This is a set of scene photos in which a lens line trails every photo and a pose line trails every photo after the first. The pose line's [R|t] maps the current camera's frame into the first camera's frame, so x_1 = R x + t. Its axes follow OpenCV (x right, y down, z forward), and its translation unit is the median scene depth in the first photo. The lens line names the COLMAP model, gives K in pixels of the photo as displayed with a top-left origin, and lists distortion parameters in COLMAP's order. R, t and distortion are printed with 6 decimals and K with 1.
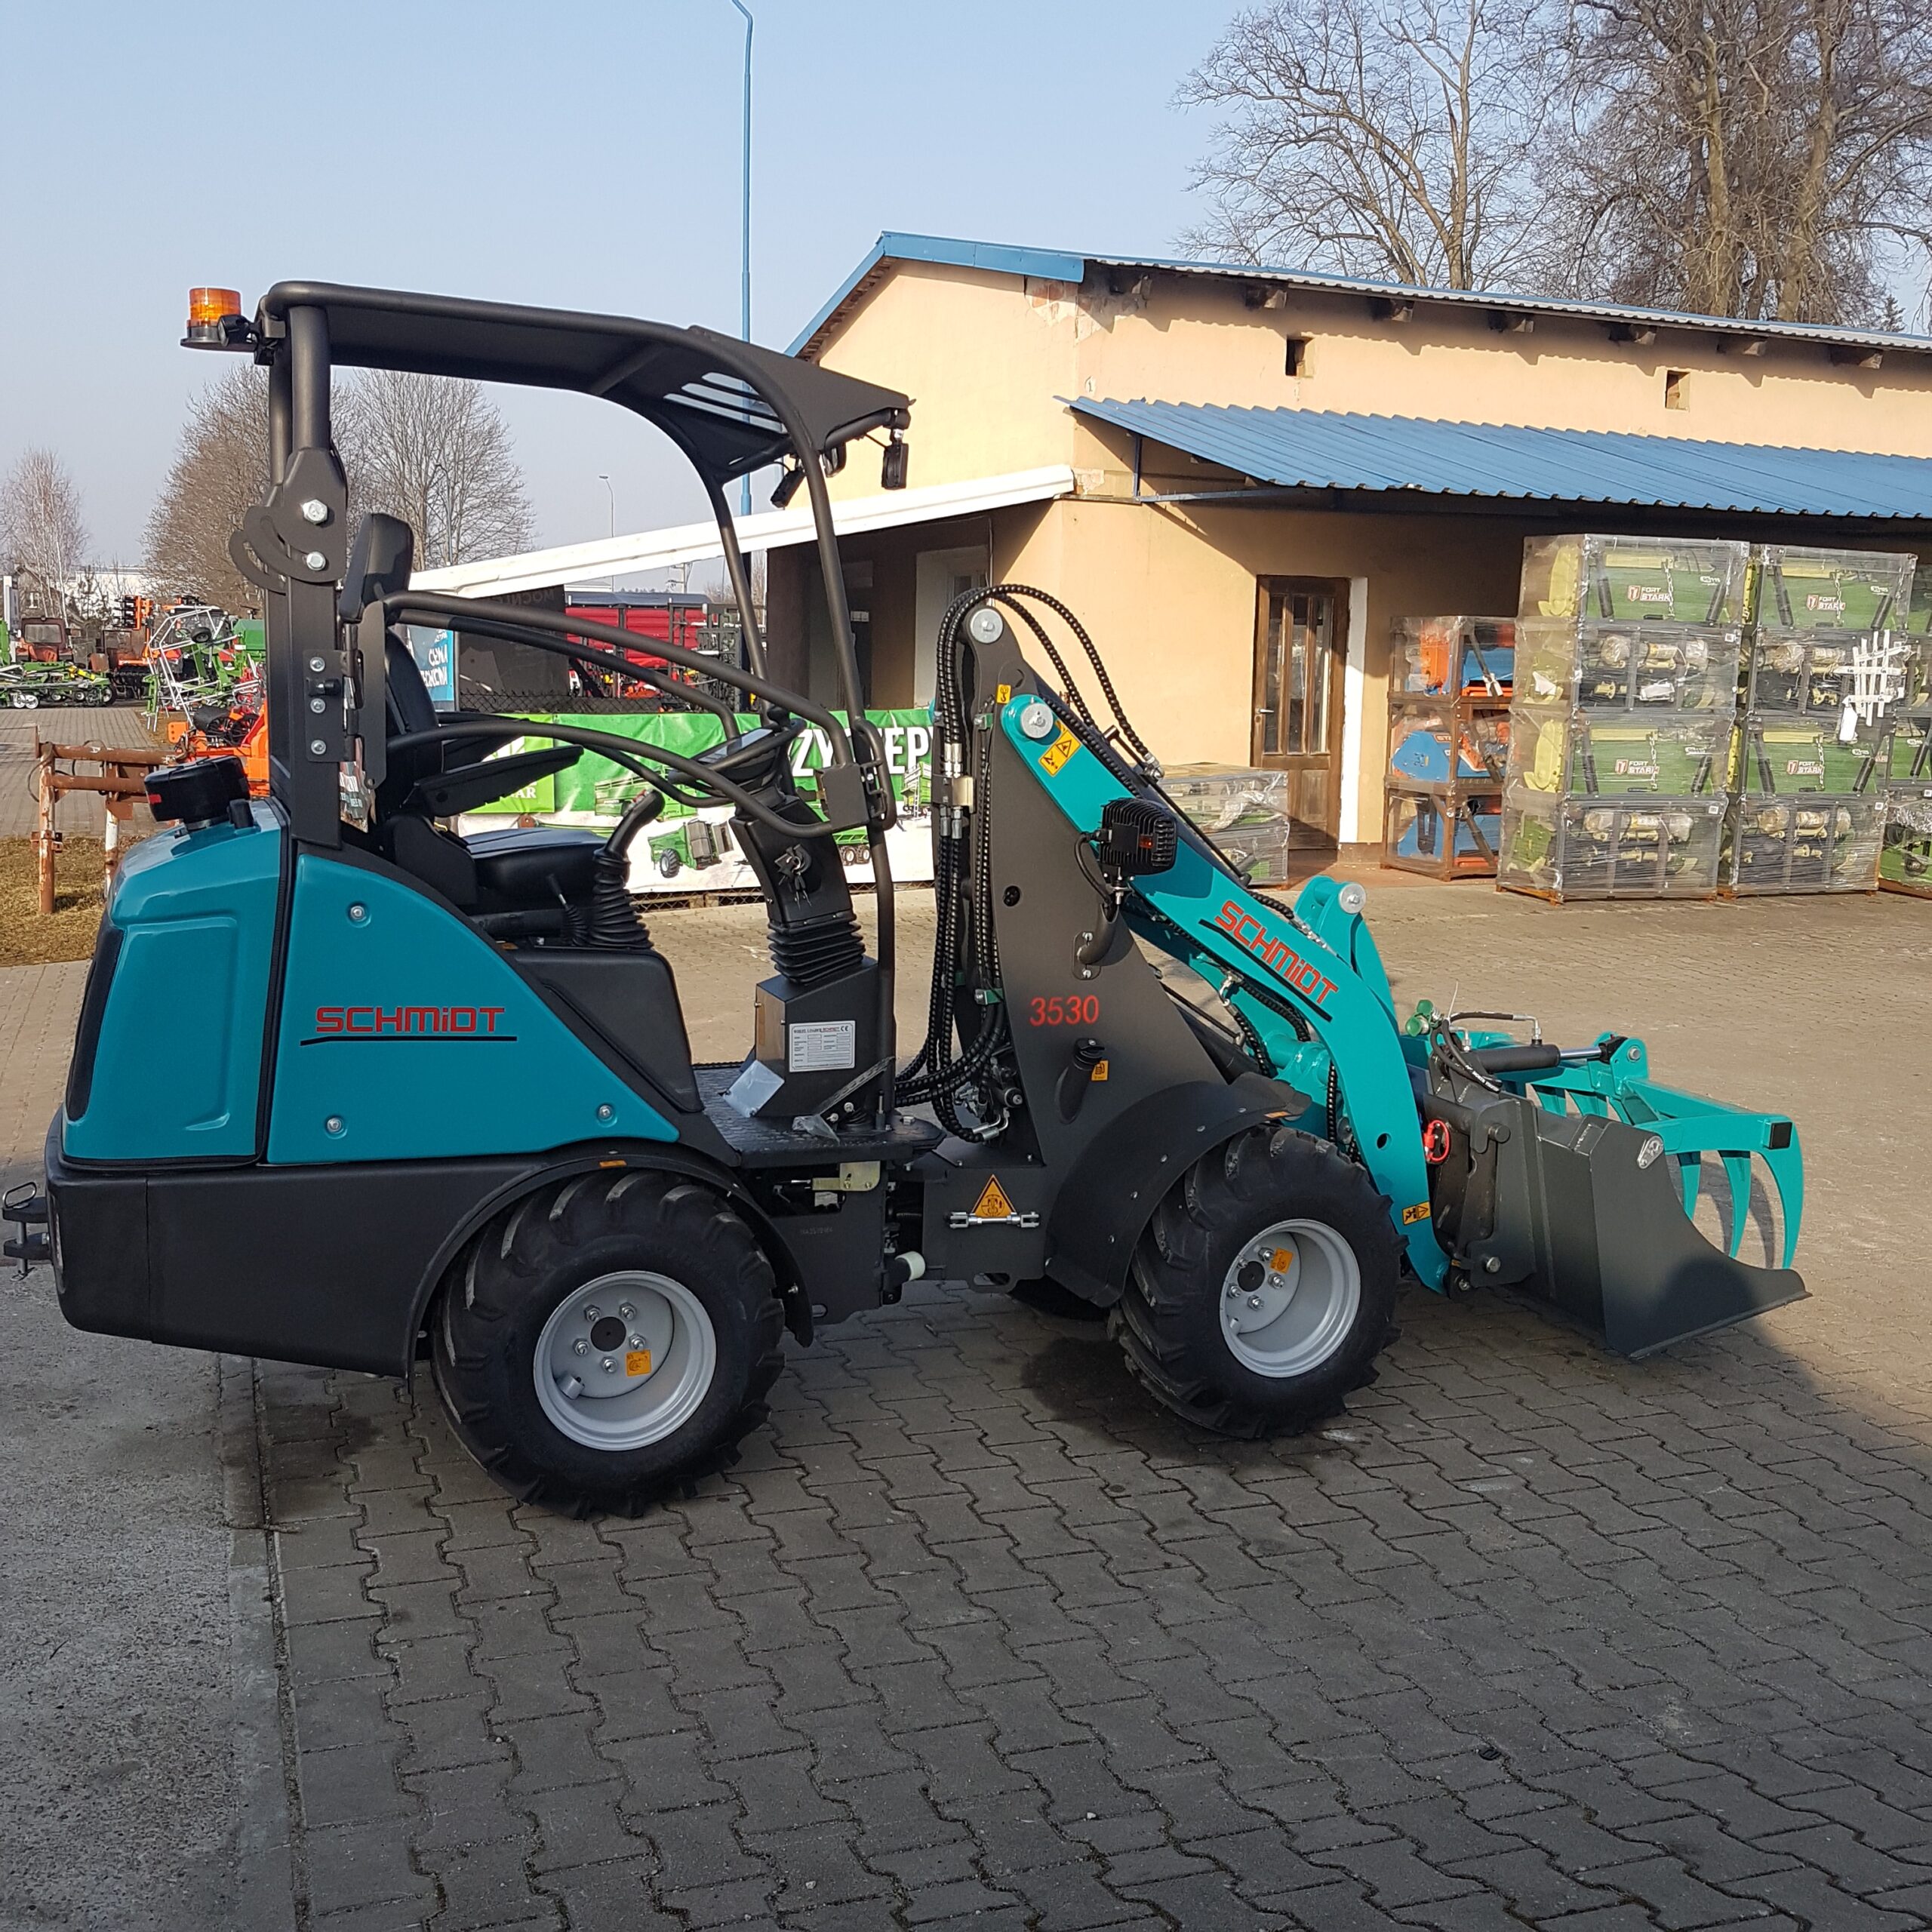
lens RADIAL K [[2039.1, 0, 881.8], [0, 2039.1, 894.3], [0, 0, 1]] dist [0.014919, -0.051933]
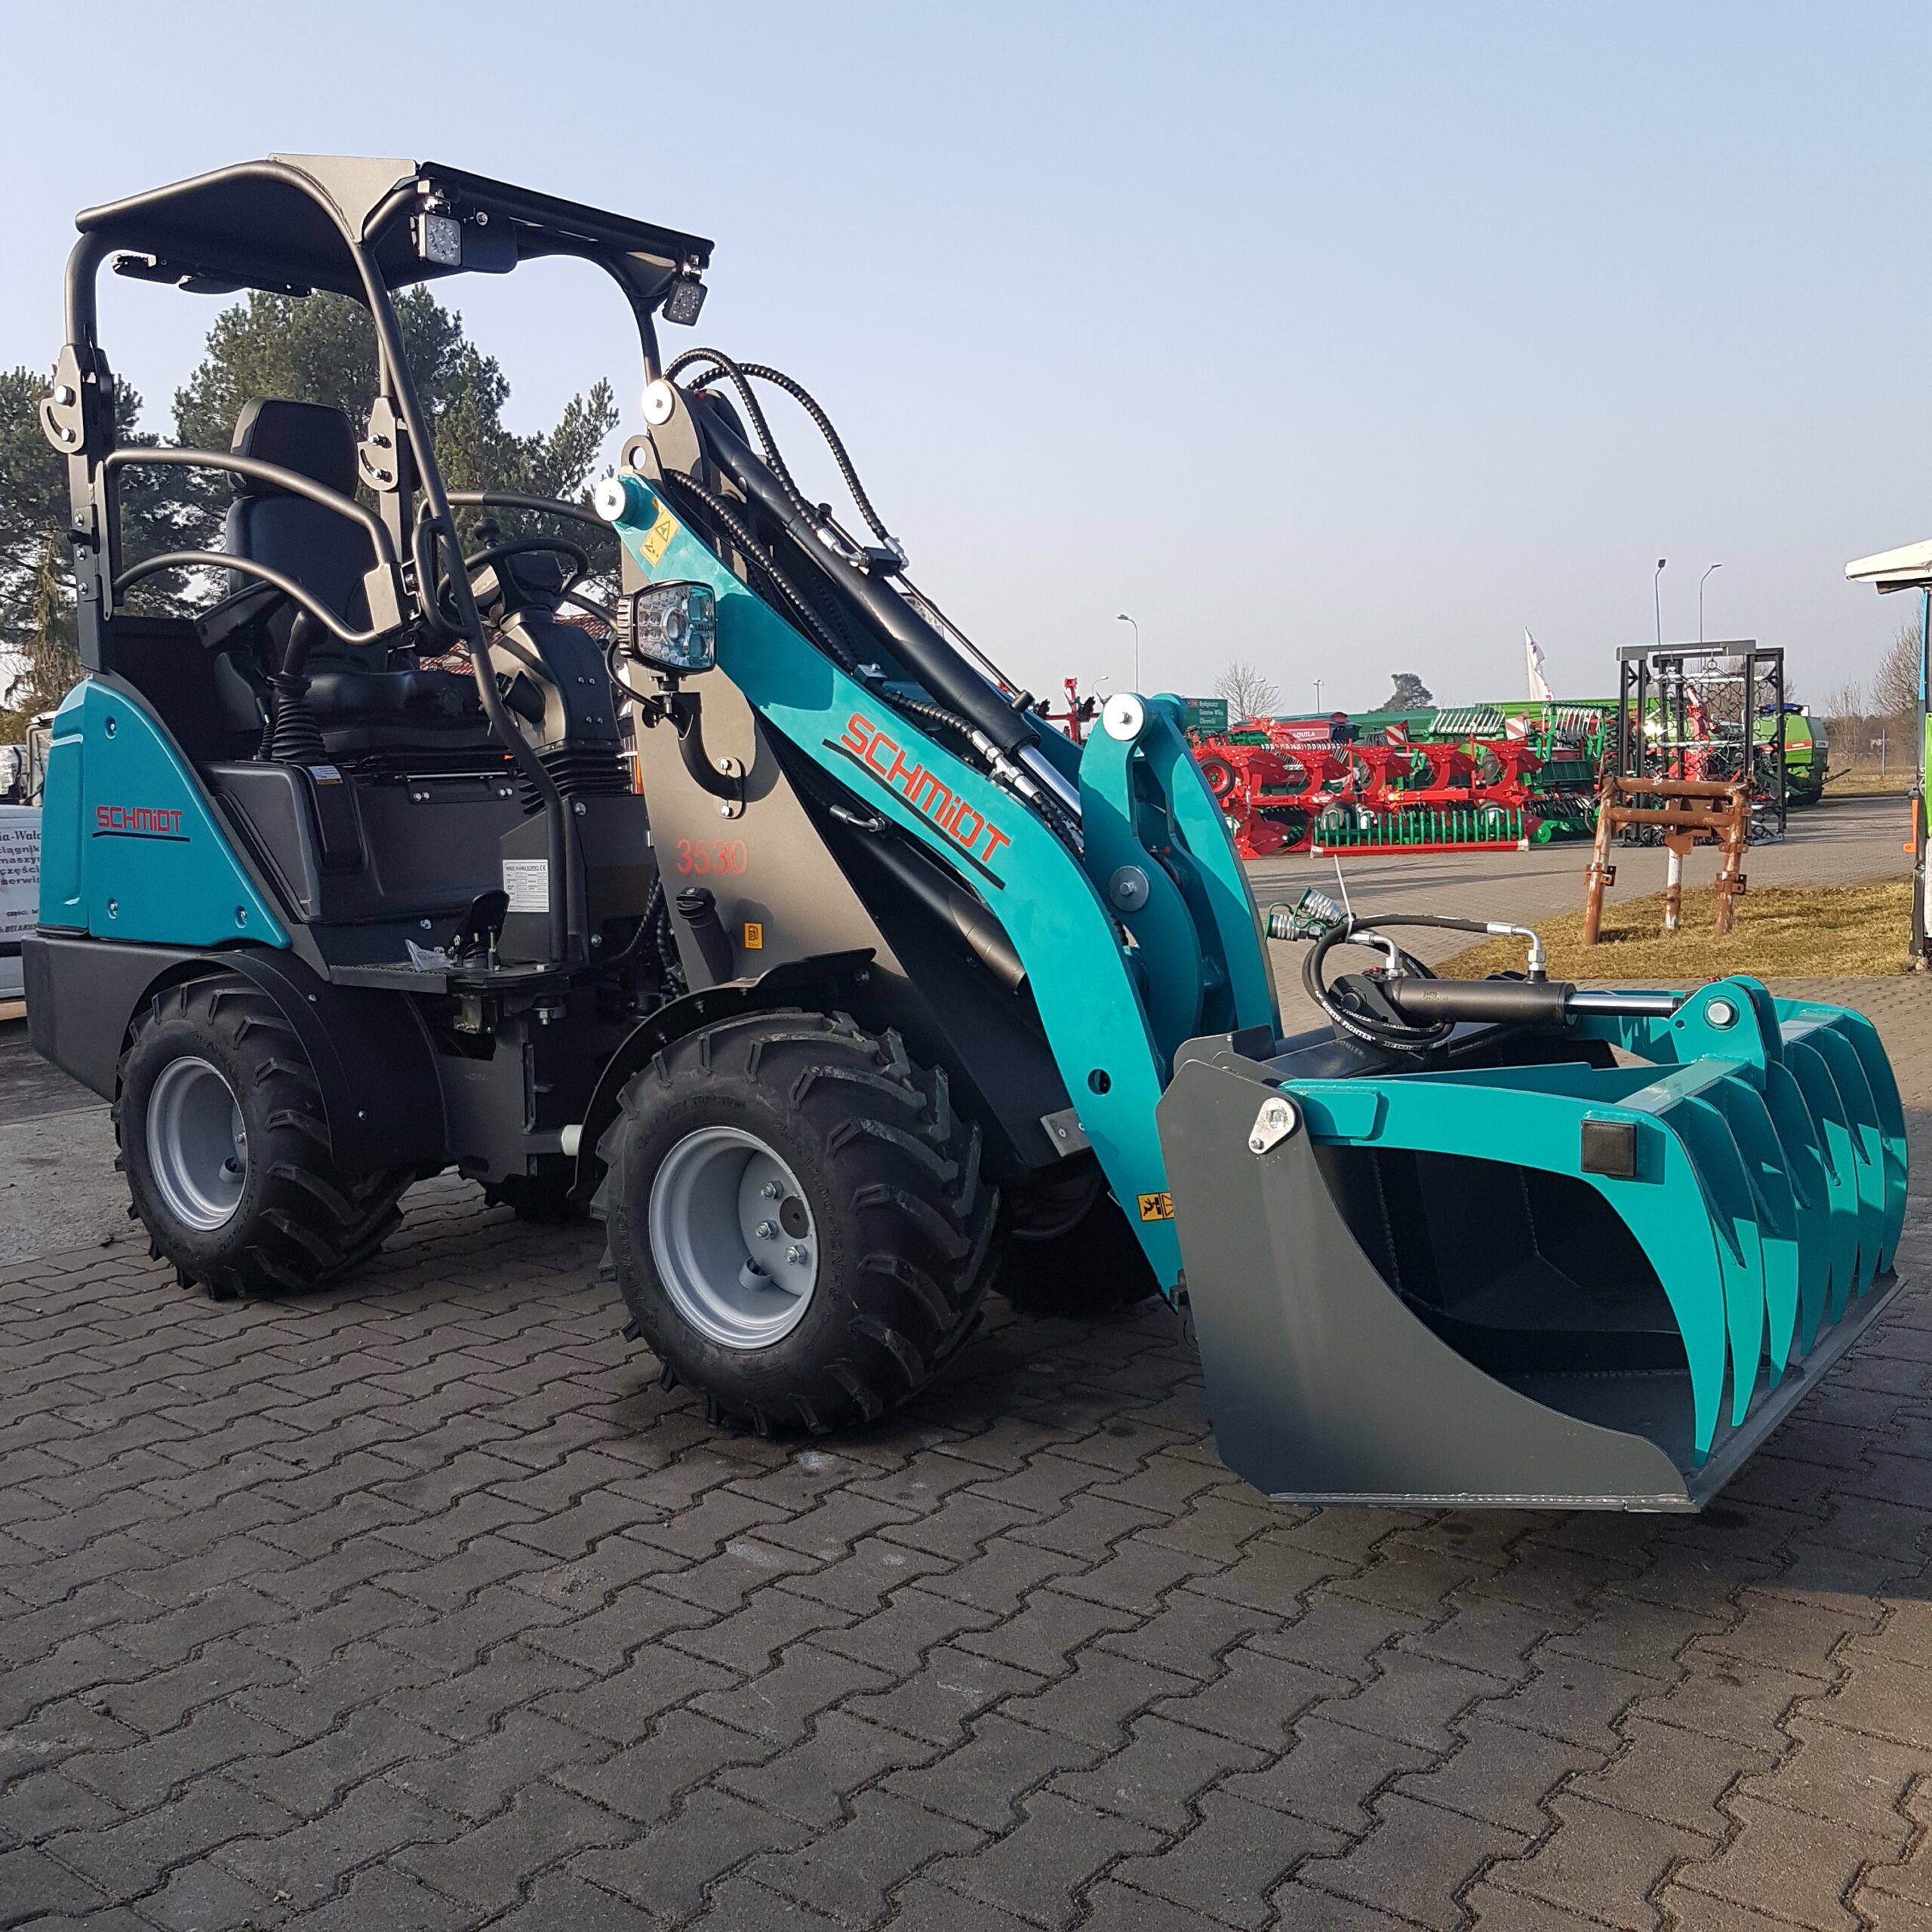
lens RADIAL K [[2000.0, 0, 890.5], [0, 2000.0, 923.0], [0, 0, 1]] dist [0.006286, -0.035714]
pose [[0.525333, 0.029582, -0.850382, 0.783666], [-0.064180, 0.997926, -0.004933, 0.080473], [0.848473, 0.057169, 0.526142, 0.626905]]
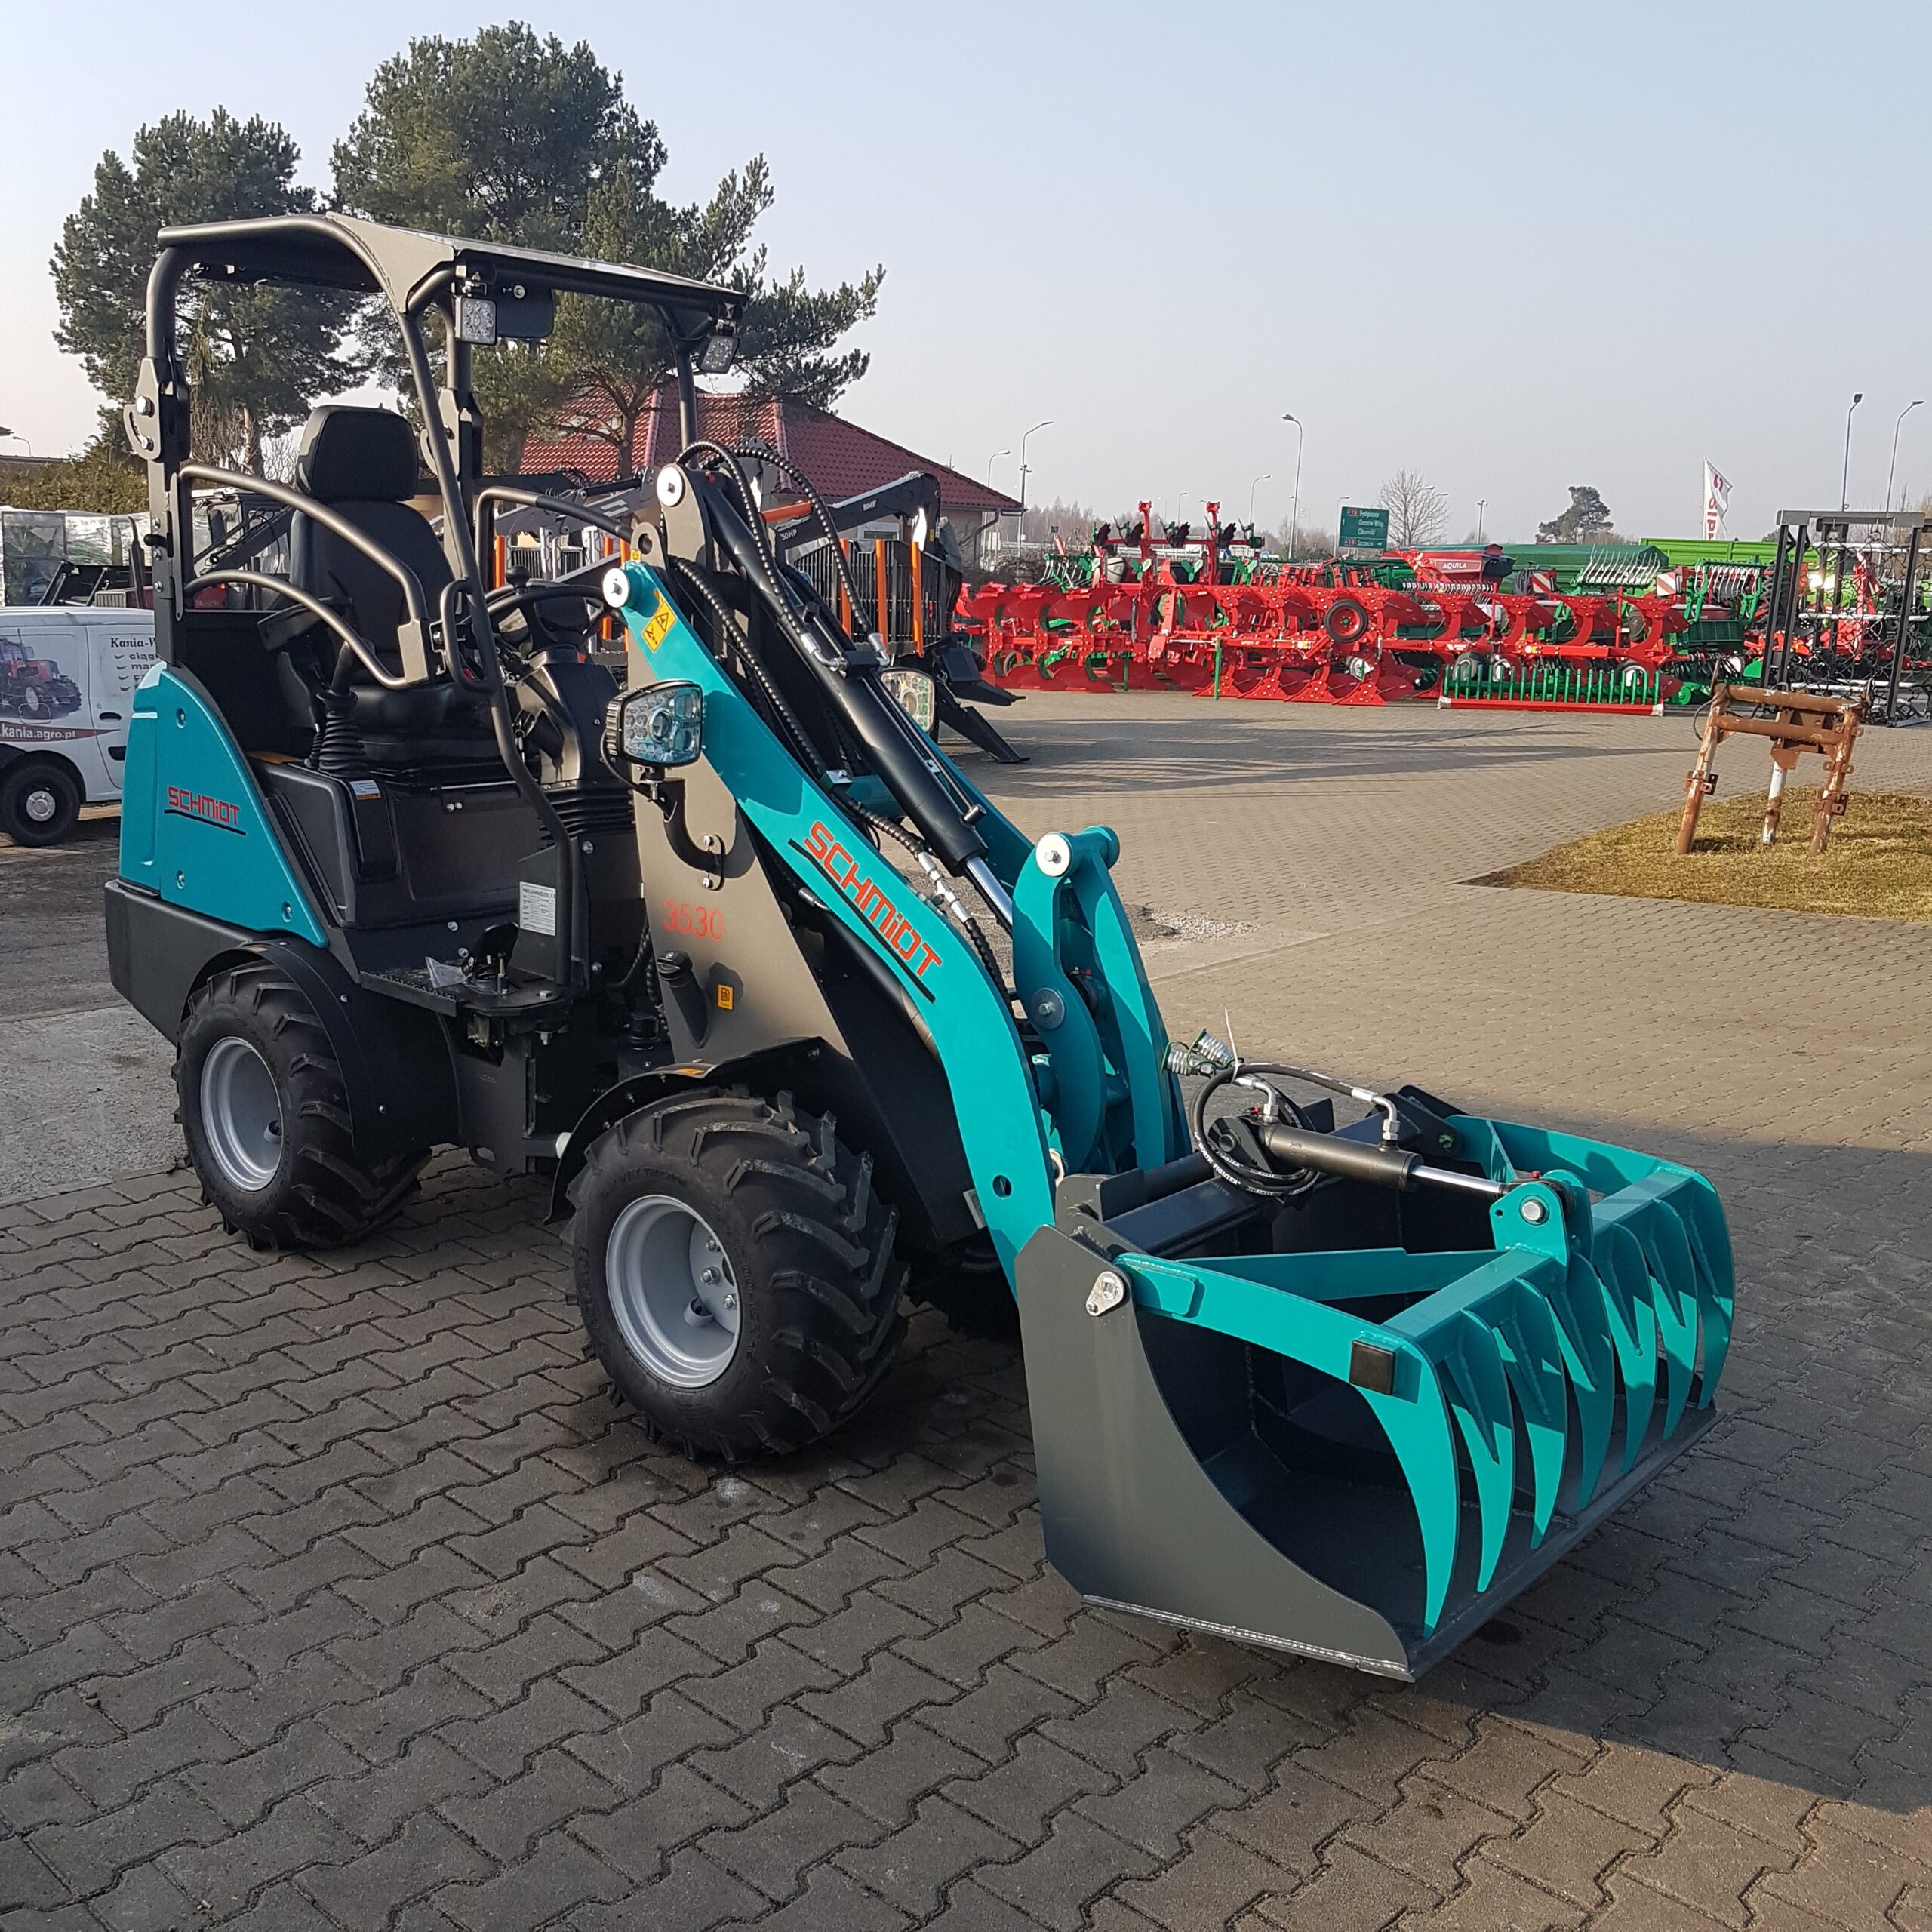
lens RADIAL K [[1994.2, 0, 893.8], [0, 1994.2, 952.7], [0, 0, 1]] dist [0.013684, -0.040693]
pose [[0.462539, 0.171219, -0.869909, 0.869171], [-0.129317, 0.983711, 0.124859, -0.047564], [0.877117, 0.054742, 0.477147, 0.643851]]
